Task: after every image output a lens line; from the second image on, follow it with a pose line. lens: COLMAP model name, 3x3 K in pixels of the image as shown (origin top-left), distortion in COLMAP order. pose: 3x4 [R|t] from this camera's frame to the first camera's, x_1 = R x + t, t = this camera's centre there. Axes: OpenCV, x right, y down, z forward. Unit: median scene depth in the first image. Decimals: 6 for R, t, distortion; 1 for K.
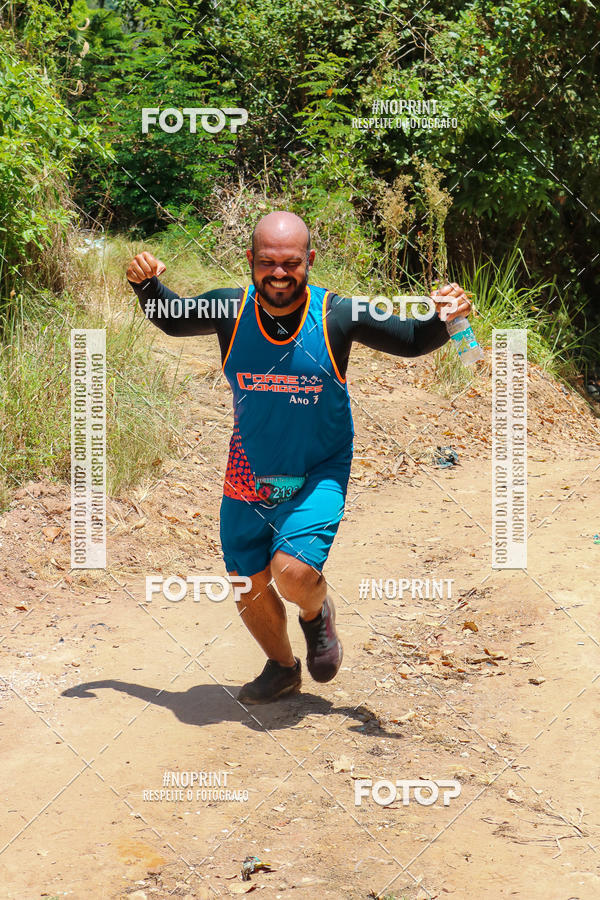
lens RADIAL K [[2270.7, 0, 343.0], [0, 2270.7, 480.2], [0, 0, 1]] dist [0.031705, 0.529734]
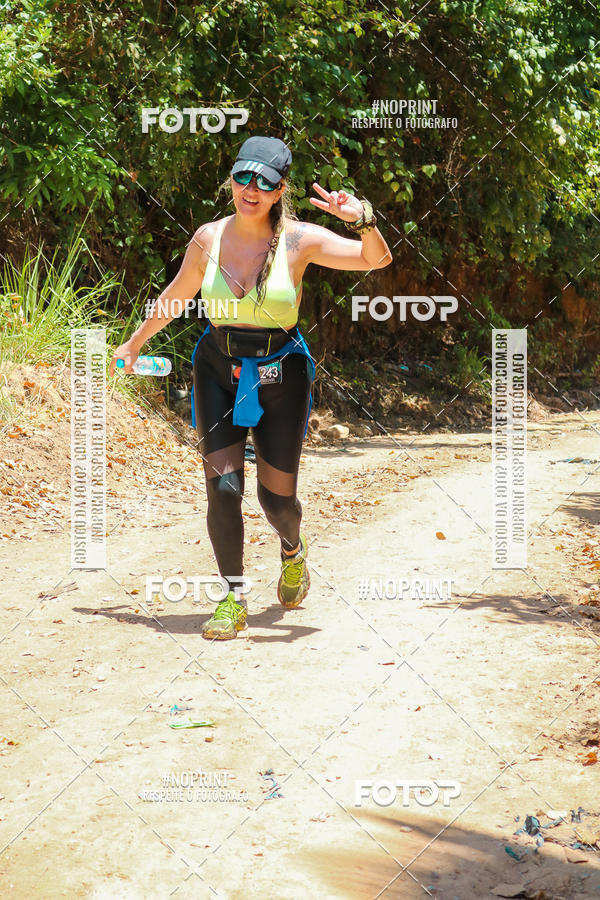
lens RADIAL K [[1942.0, 0, 300.0], [0, 1942.0, 450.0], [0, 0, 1]] dist [-0.259275, 2.850362]
pose [[0.985978, -0.046733, 0.160199, 0.042131], [0.044498, 0.998856, 0.017513, -0.035364], [-0.160834, -0.010138, 0.986929, 0.312958]]
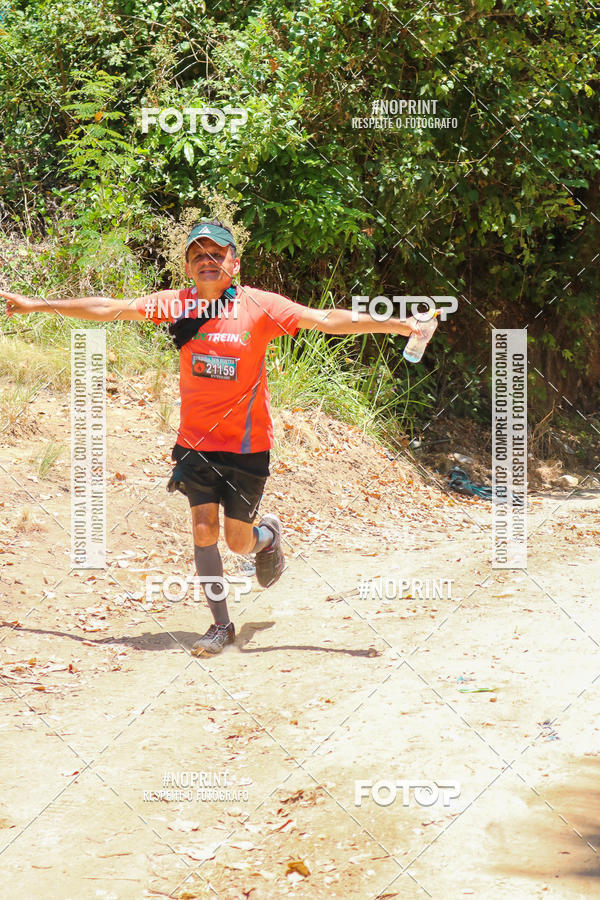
lens RADIAL K [[2098.9, 0, 302.3], [0, 2098.9, 435.6], [0, 0, 1]] dist [0.008992, -0.025617]
pose [[0.996698, -0.044291, 0.068052, 0.011868], [0.046566, 0.998396, -0.032210, -0.022607], [-0.066517, 0.035273, 0.997162, 0.215157]]
